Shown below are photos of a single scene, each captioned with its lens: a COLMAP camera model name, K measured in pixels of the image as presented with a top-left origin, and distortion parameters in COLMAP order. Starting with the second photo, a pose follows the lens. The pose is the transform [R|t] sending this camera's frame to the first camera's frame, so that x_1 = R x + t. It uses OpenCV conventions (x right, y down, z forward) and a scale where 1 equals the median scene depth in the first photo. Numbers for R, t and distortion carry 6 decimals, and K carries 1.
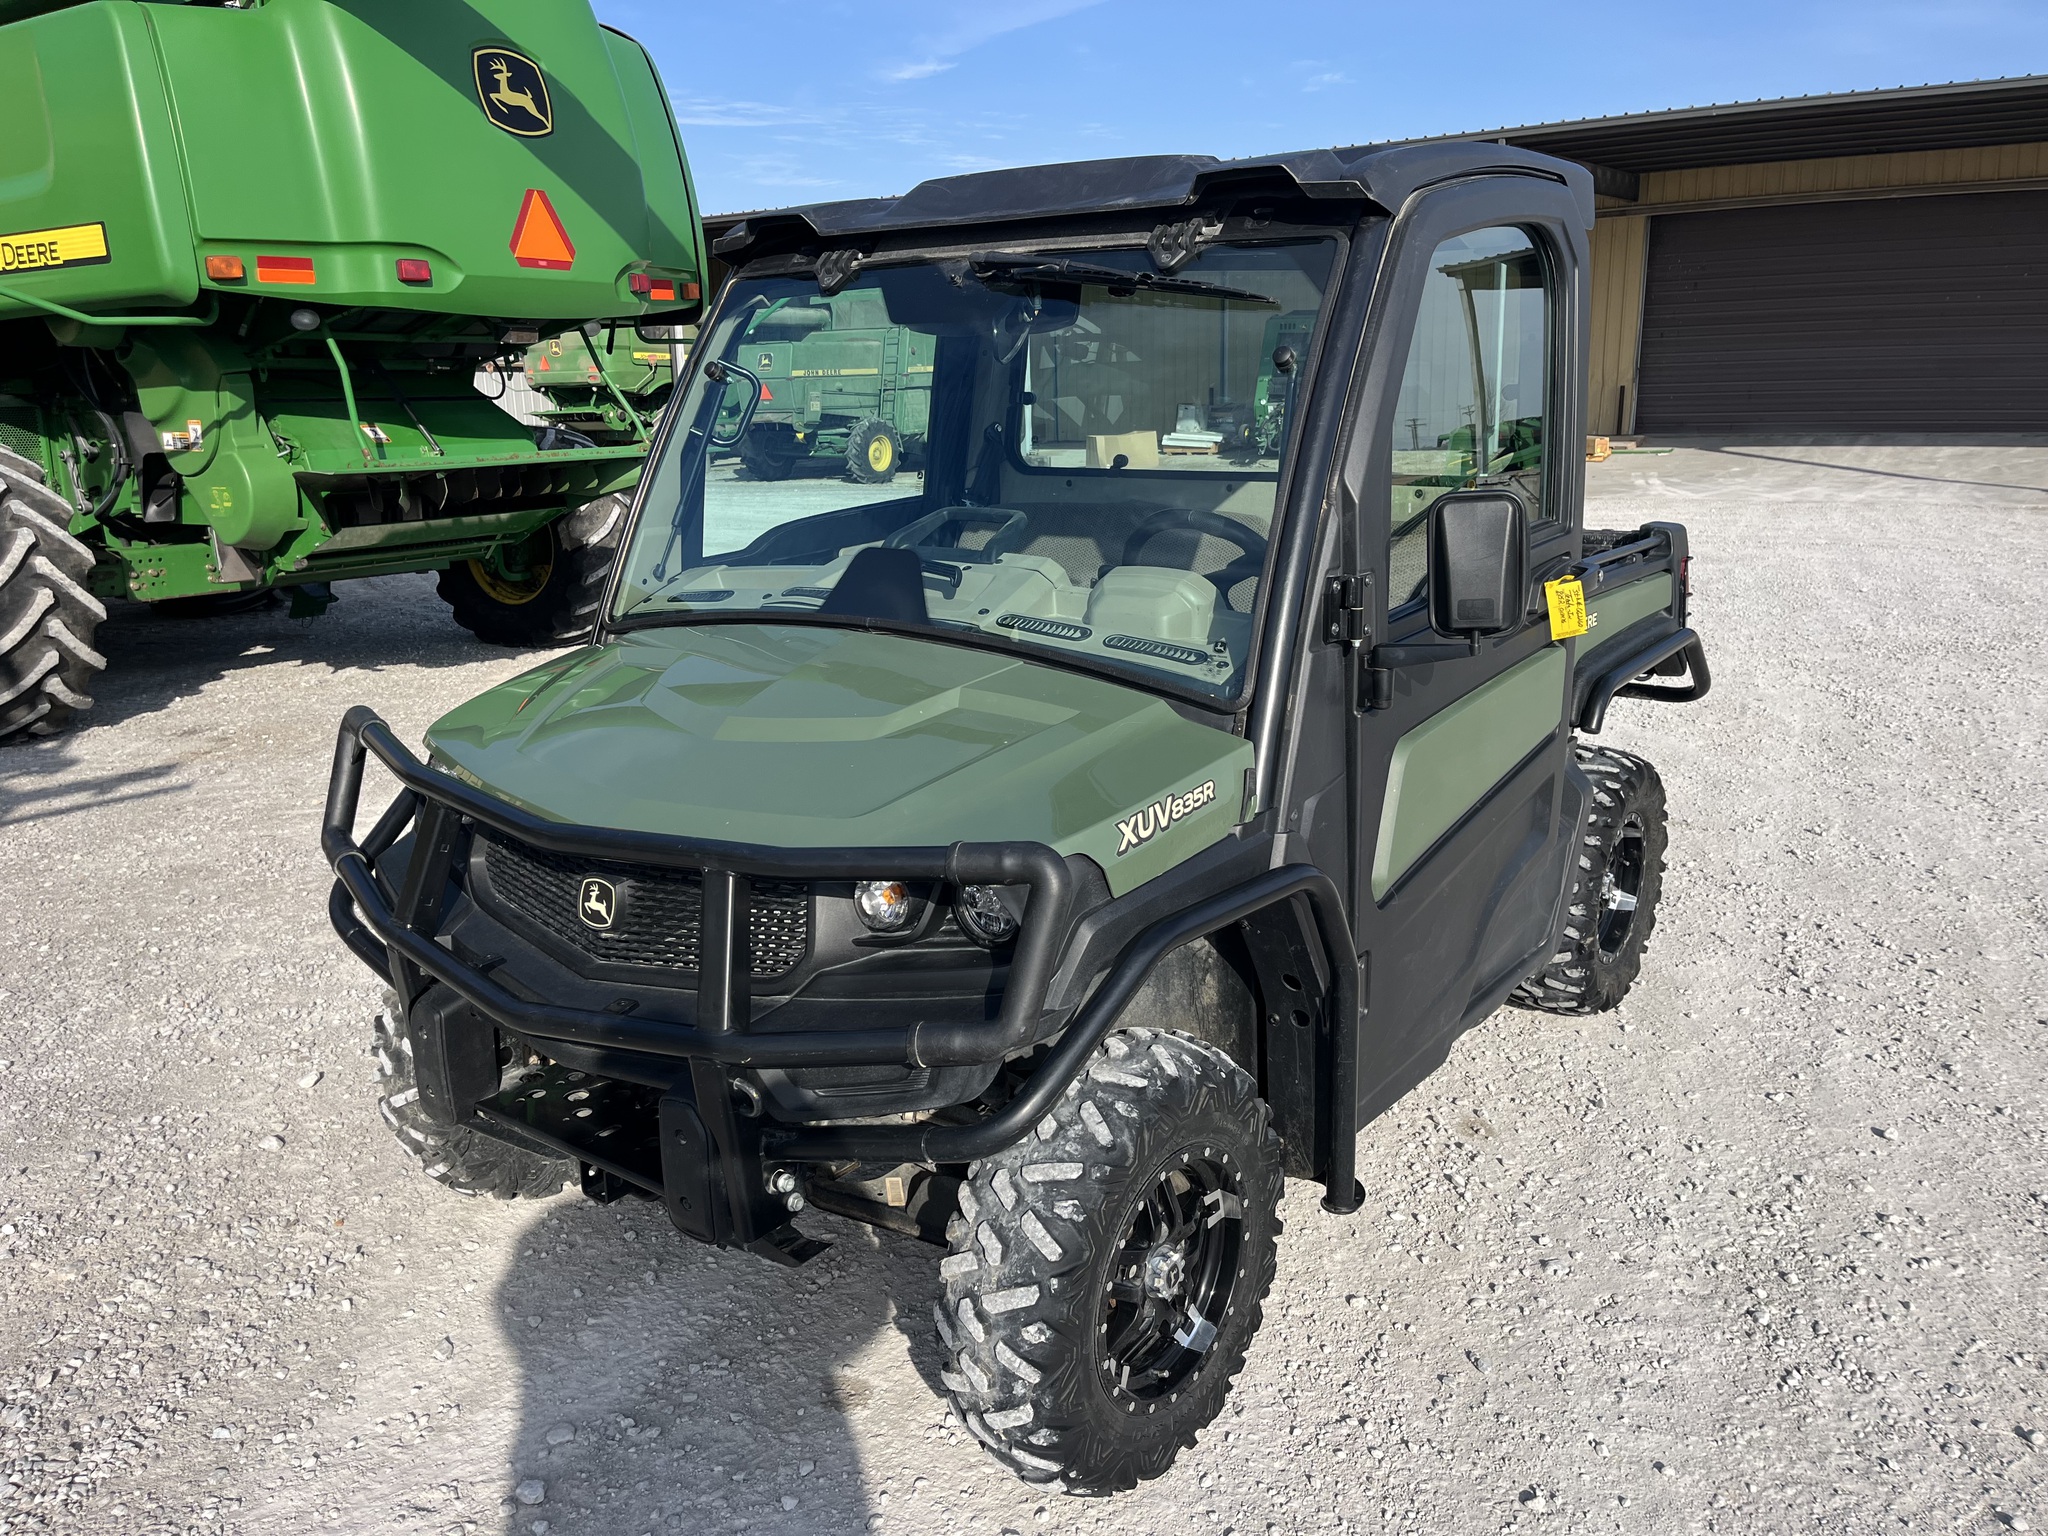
lens RADIAL K [[1574.1, 0, 1013.7], [0, 1574.1, 755.5], [0, 0, 1]] dist [0.087030, -0.118483]
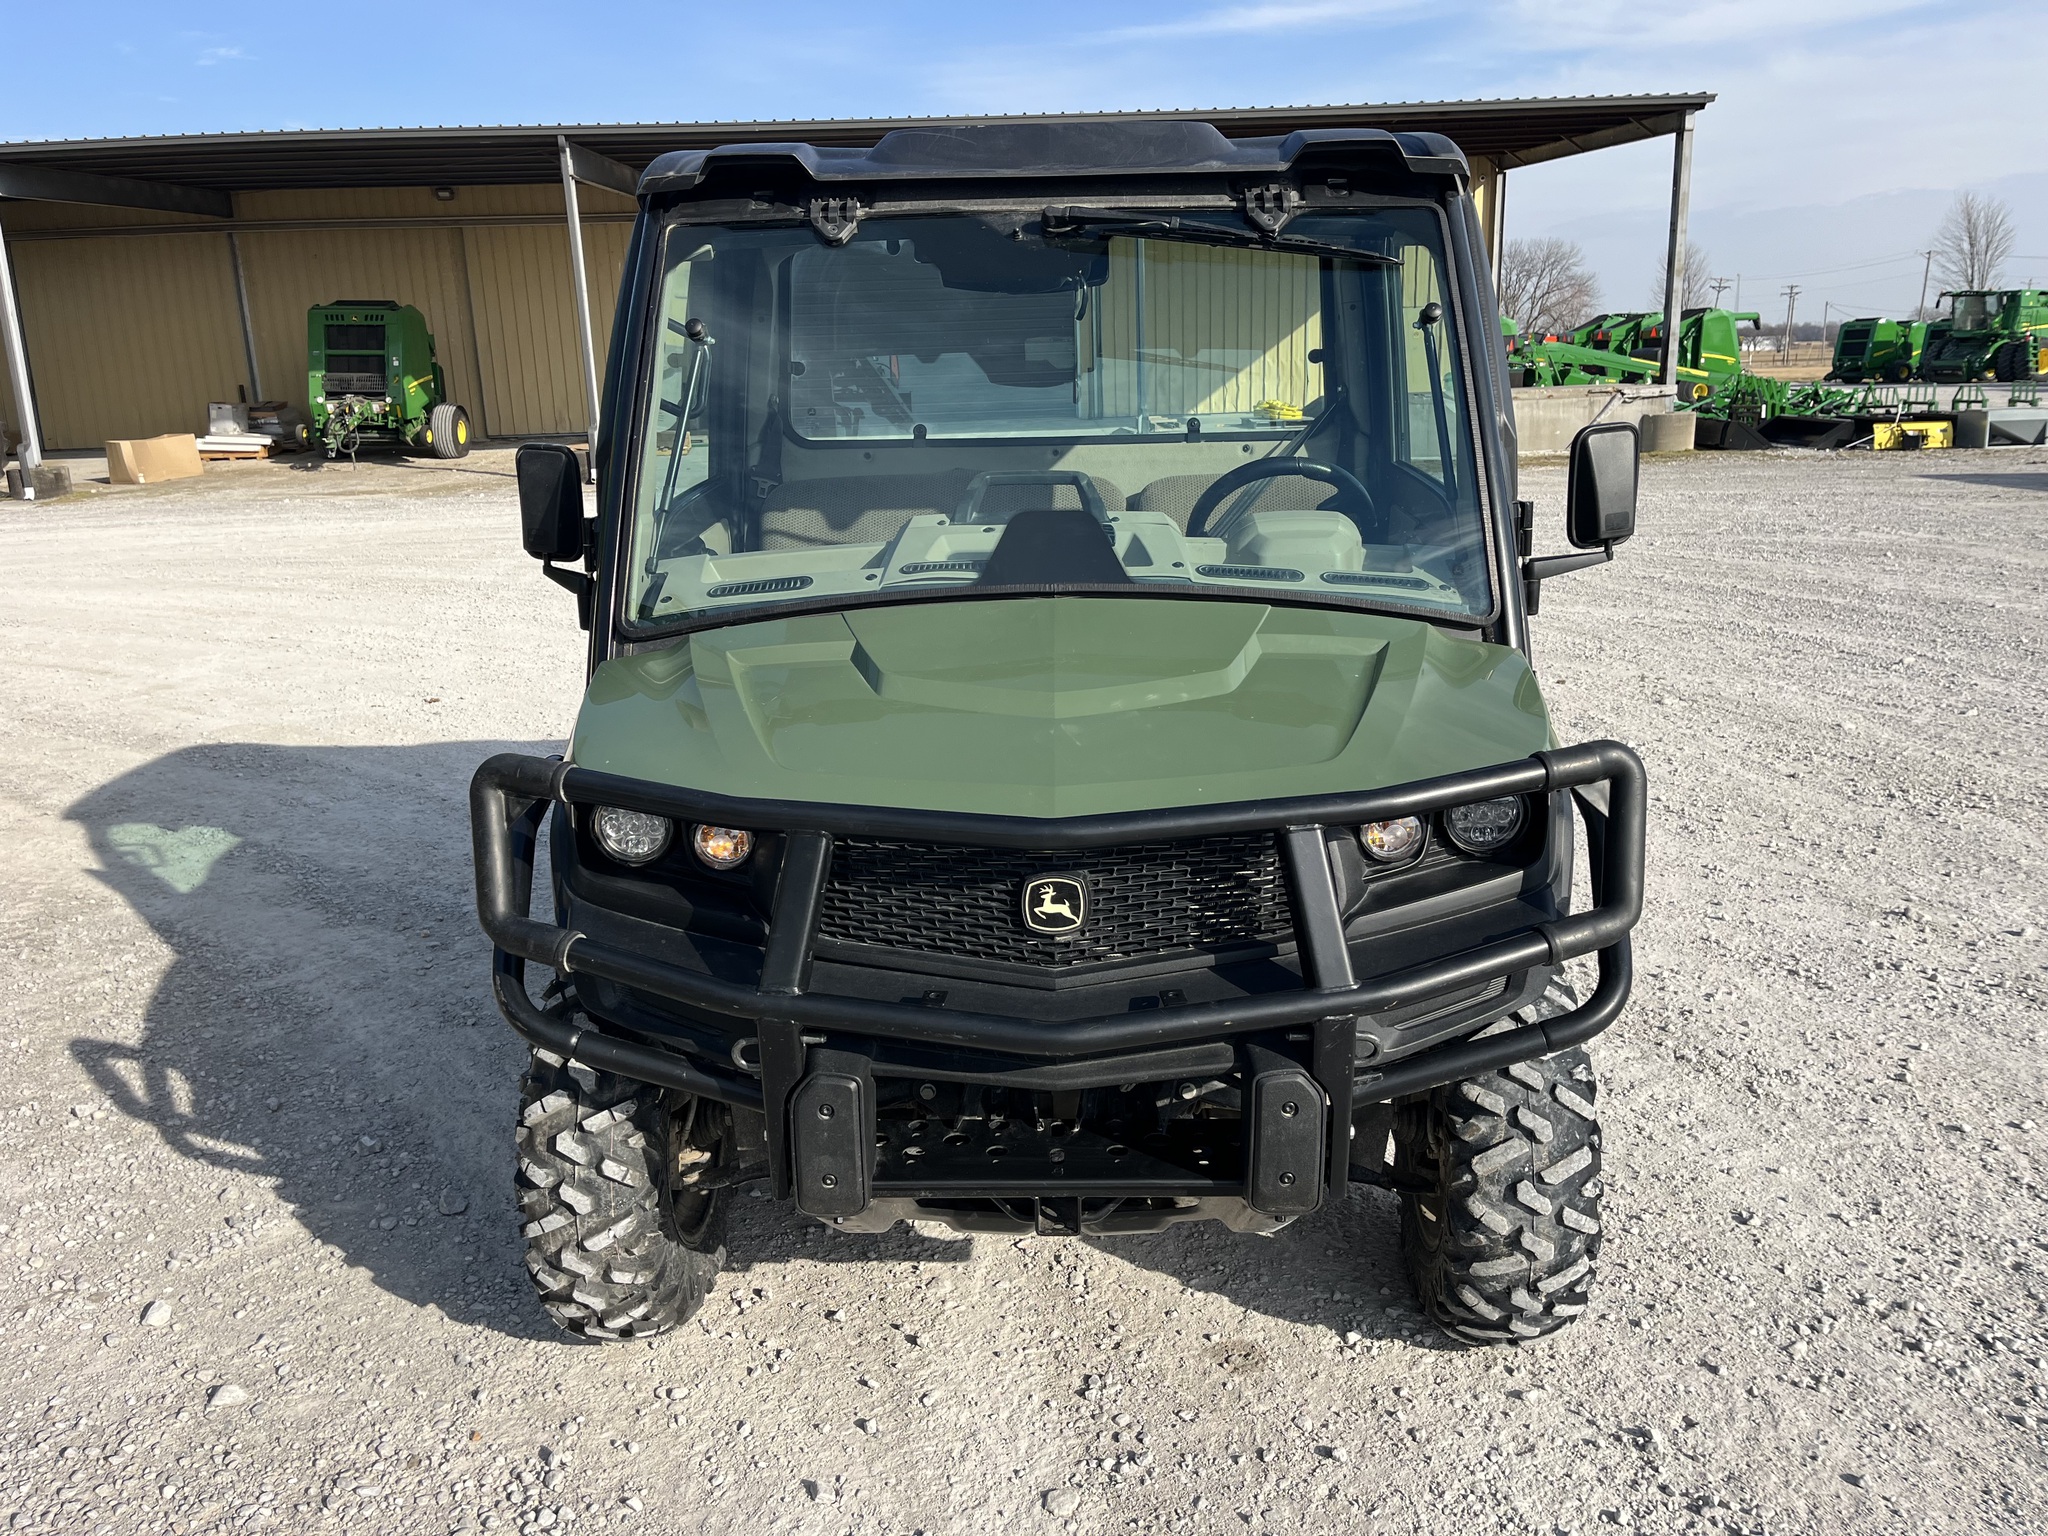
lens RADIAL K [[1574.1, 0, 1013.7], [0, 1574.1, 755.5], [0, 0, 1]] dist [0.087030, -0.118483]
pose [[0.806333, -0.143963, 0.573673, -0.620341], [0.144782, 0.988460, 0.044554, -0.027555], [-0.573467, 0.047132, 0.817872, 0.215139]]
